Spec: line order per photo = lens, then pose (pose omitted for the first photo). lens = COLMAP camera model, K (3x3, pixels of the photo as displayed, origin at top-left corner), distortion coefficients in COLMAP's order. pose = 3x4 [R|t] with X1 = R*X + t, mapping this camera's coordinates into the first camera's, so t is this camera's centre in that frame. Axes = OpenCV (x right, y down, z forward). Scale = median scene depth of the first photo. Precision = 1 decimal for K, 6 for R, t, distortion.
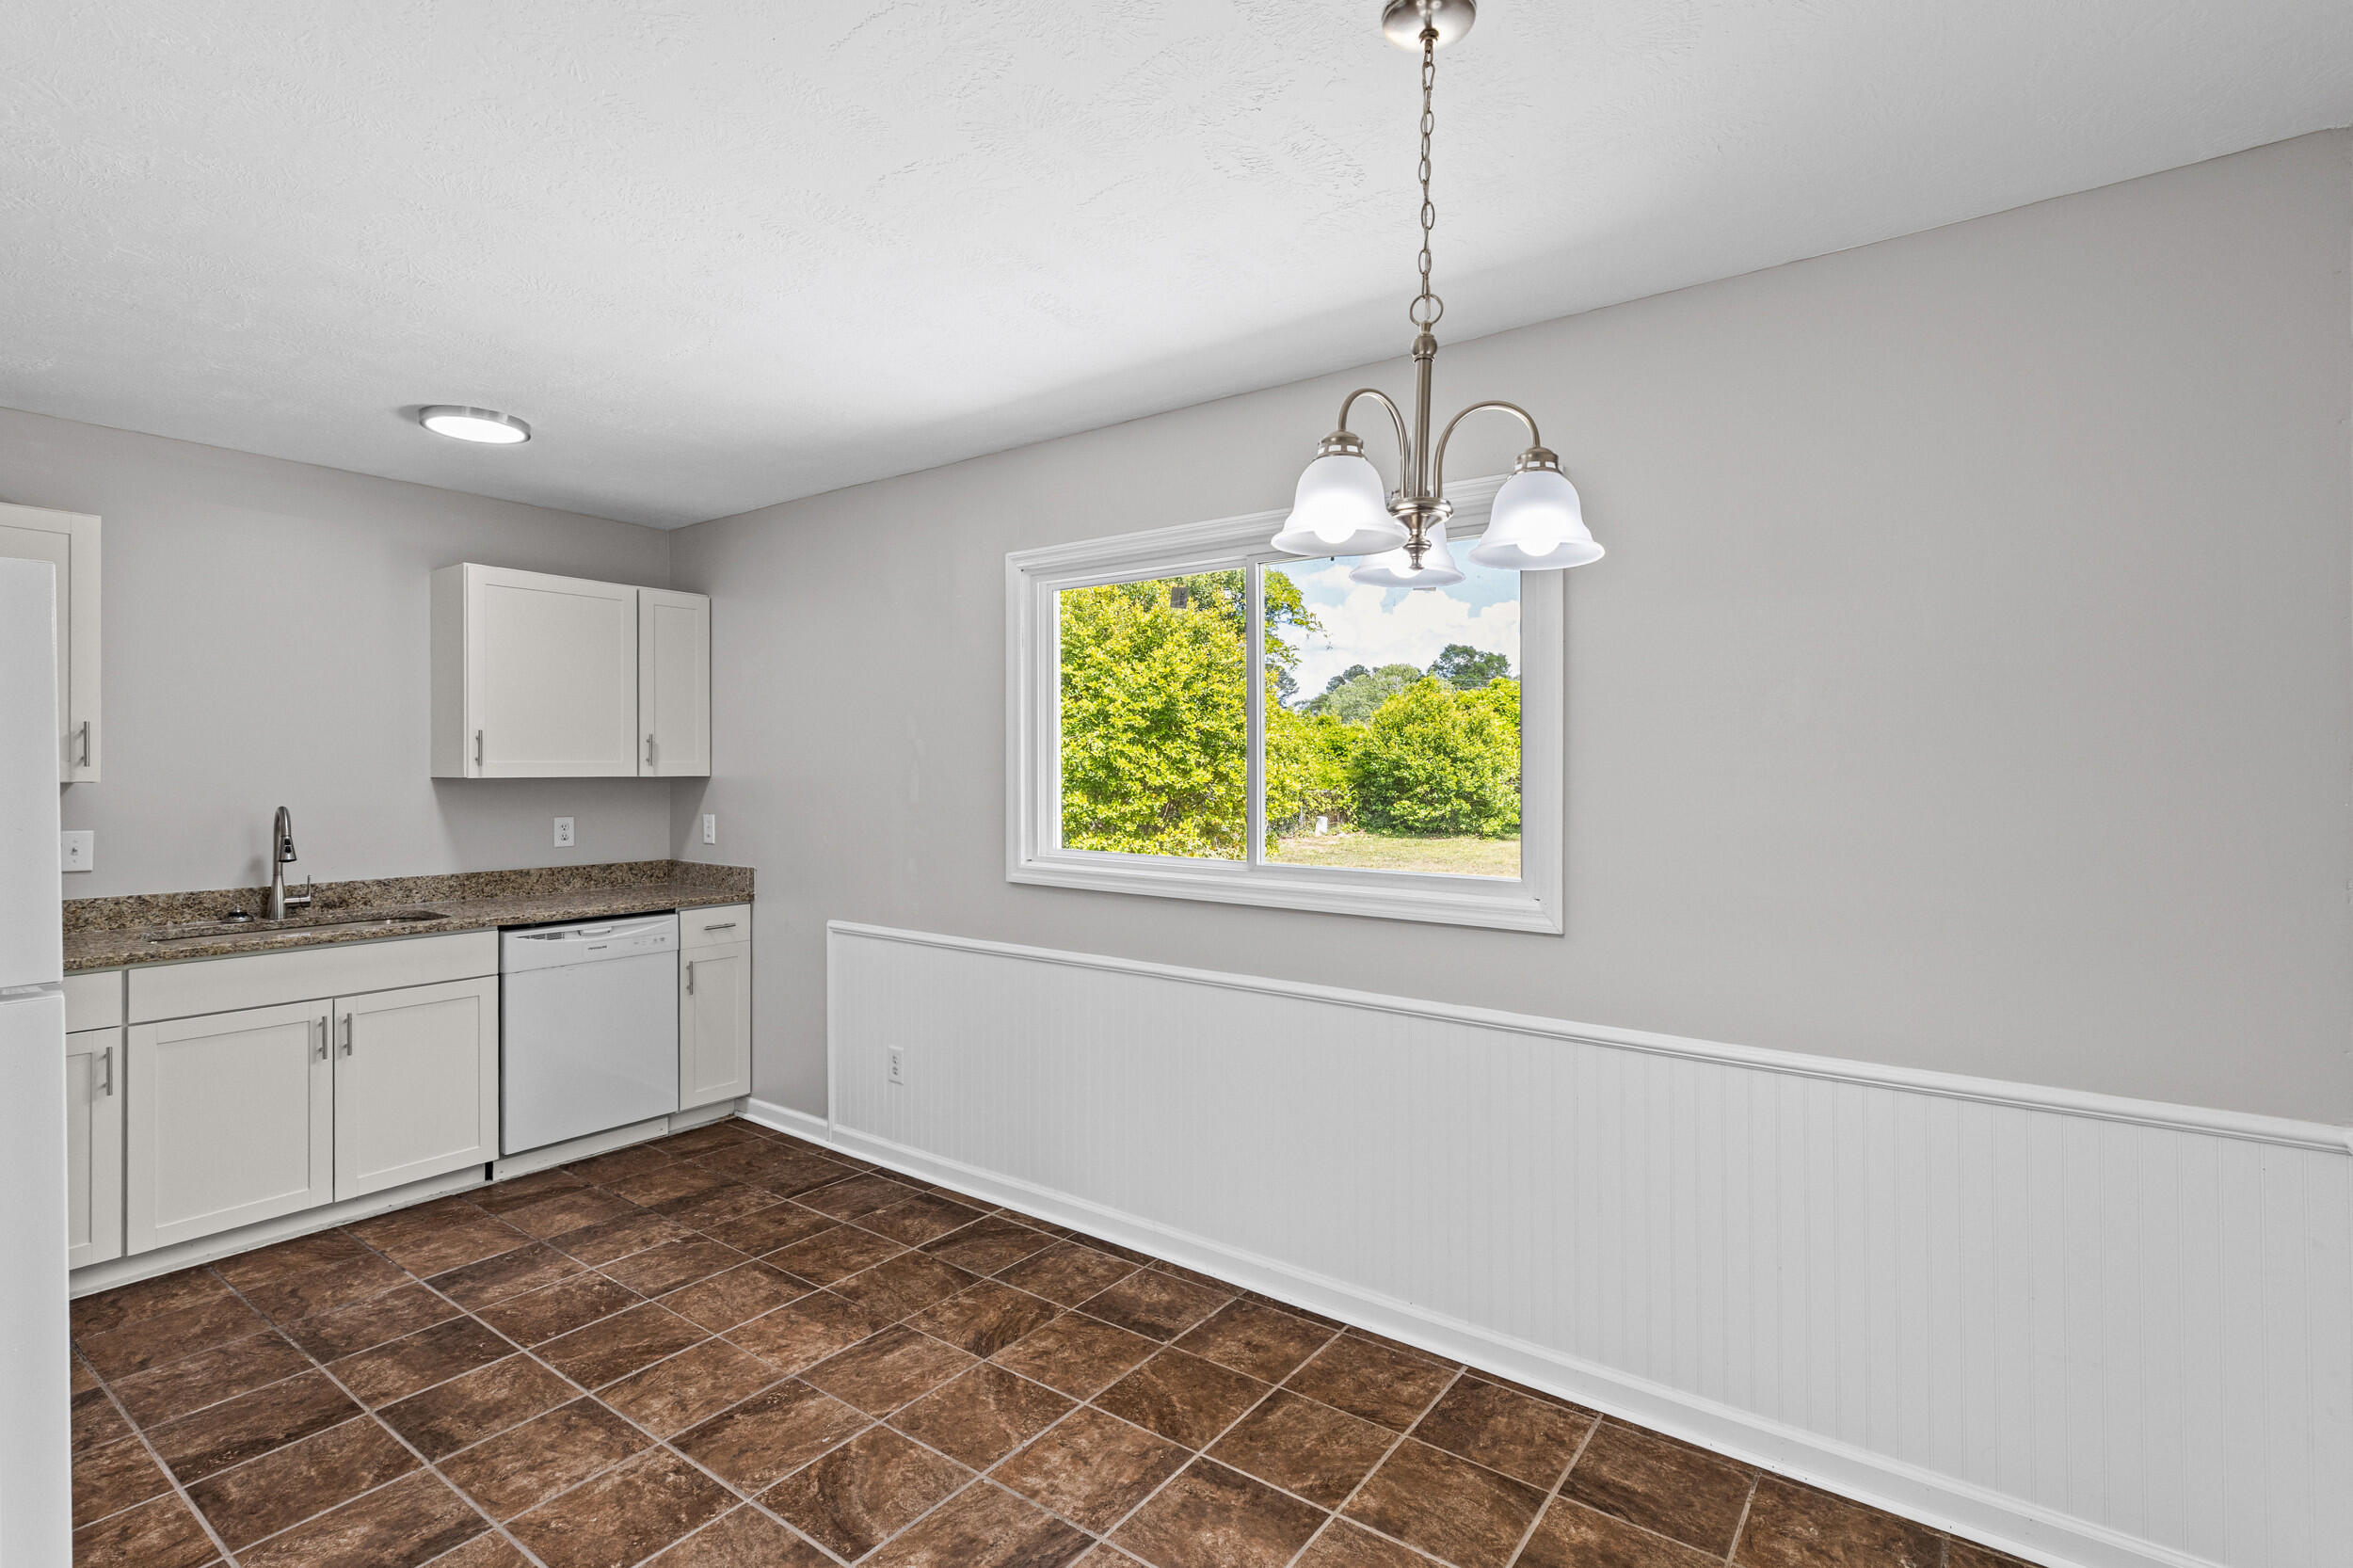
lens RADIAL K [[1060.8, 0, 1171.9], [0, 1060.8, 768.5], [0, 0, 1]] dist [0.005655, -0.000131]
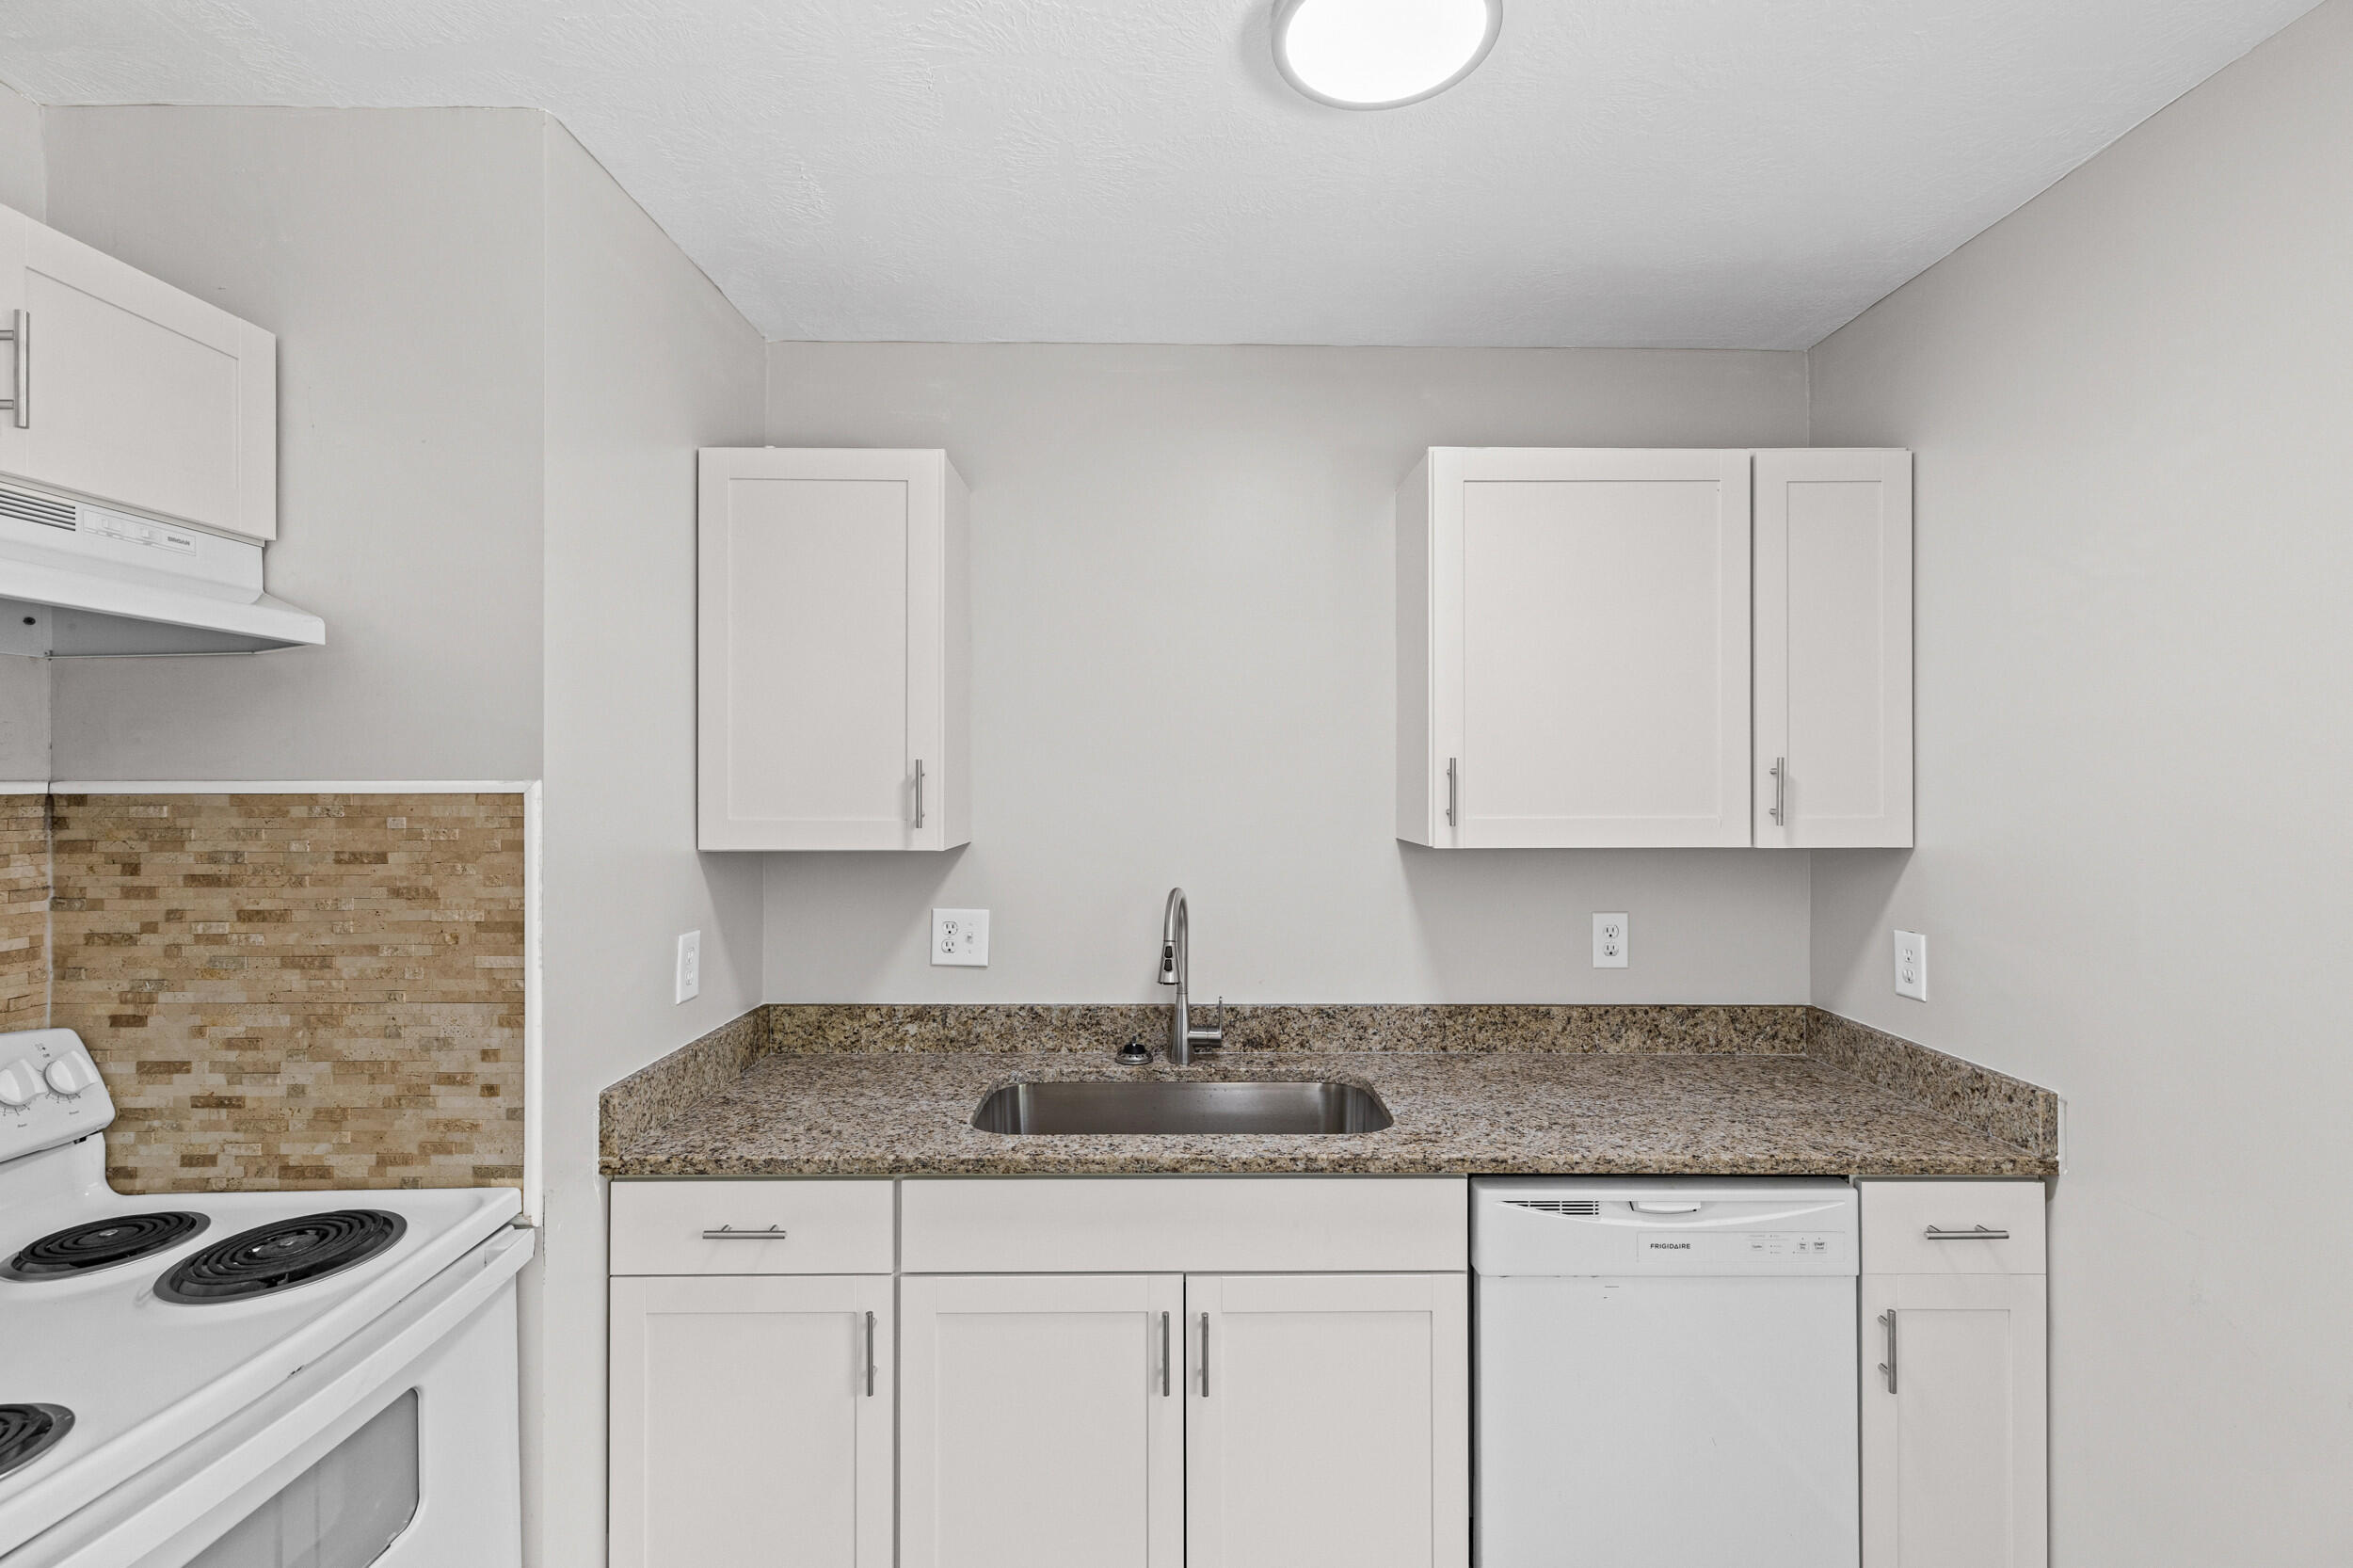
lens RADIAL K [[1060.8, 0, 1171.9], [0, 1060.8, 768.5], [0, 0, 1]] dist [0.005655, -0.000131]
pose [[0.592587, -0.004700, -0.805493, -0.294948], [-0.002847, 0.999965, -0.007929, -0.025081], [0.805502, 0.006992, 0.592552, 0.548985]]
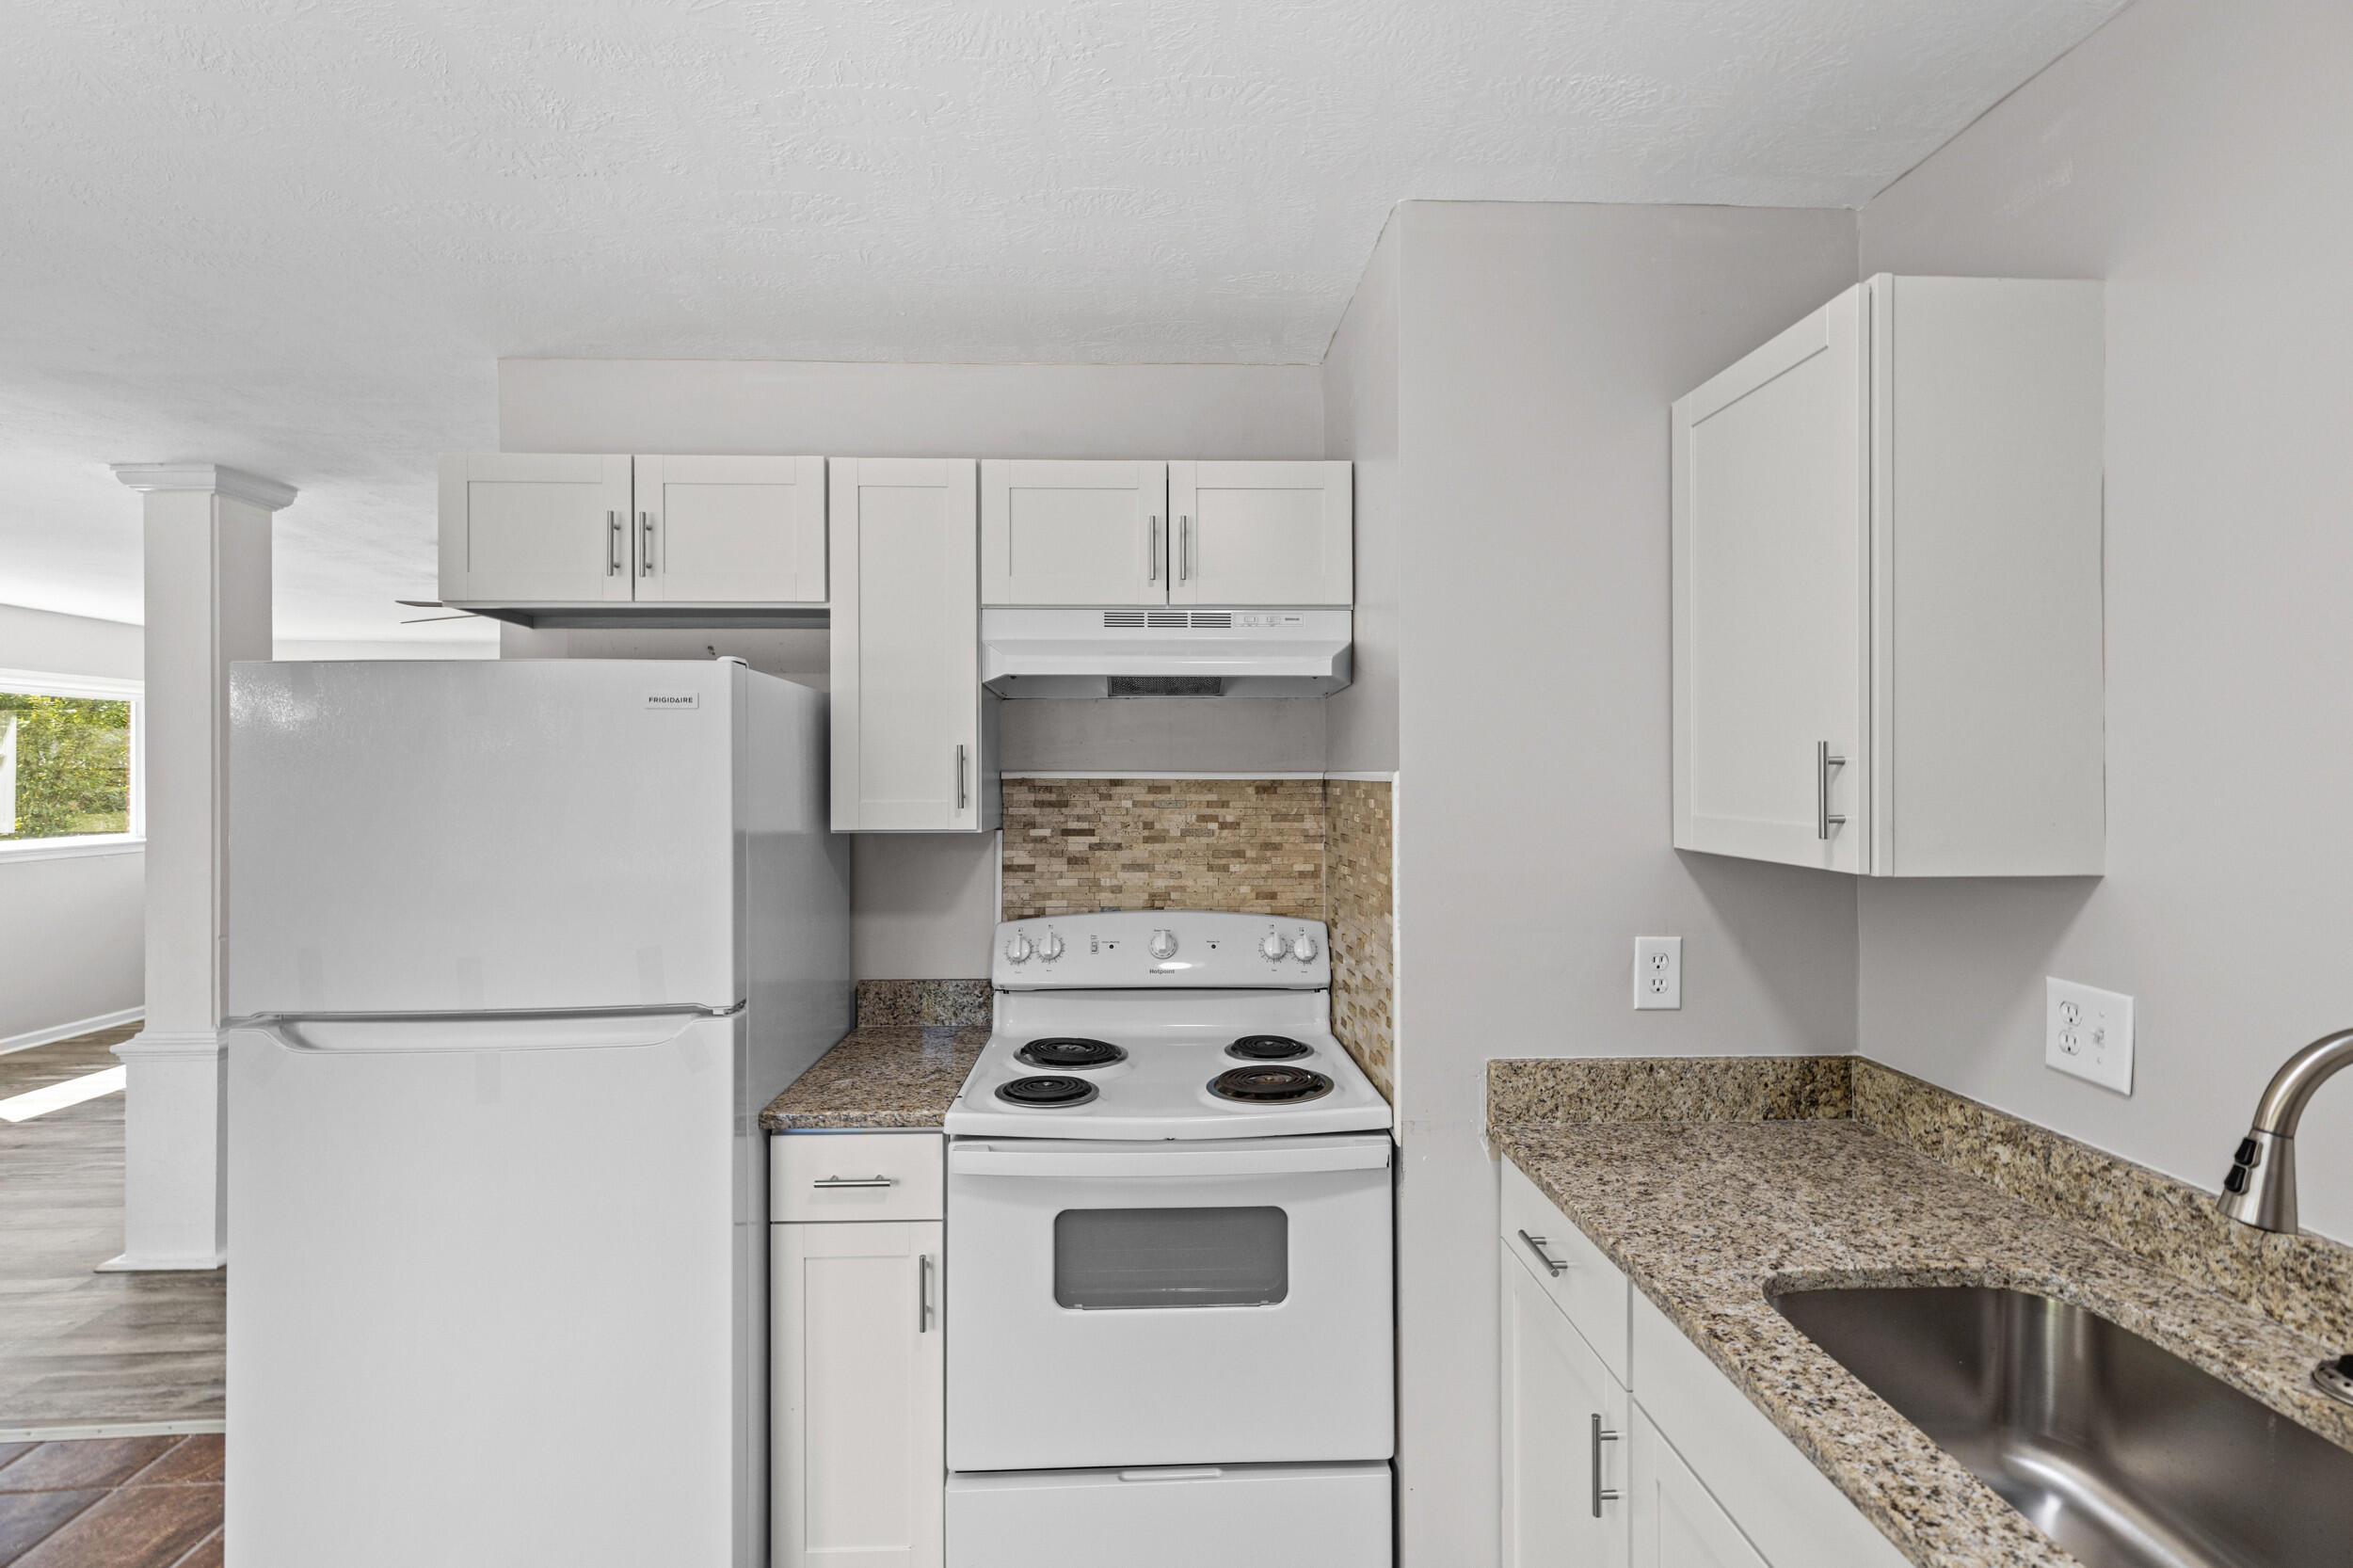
lens RADIAL K [[1060.8, 0, 1171.9], [0, 1060.8, 768.5], [0, 0, 1]] dist [0.005655, -0.000131]
pose [[-0.783194, 0.004260, -0.621763, -0.385856], [0.004939, 0.999988, 0.000631, -0.025071], [0.621758, -0.002576, -0.783205, 0.905338]]
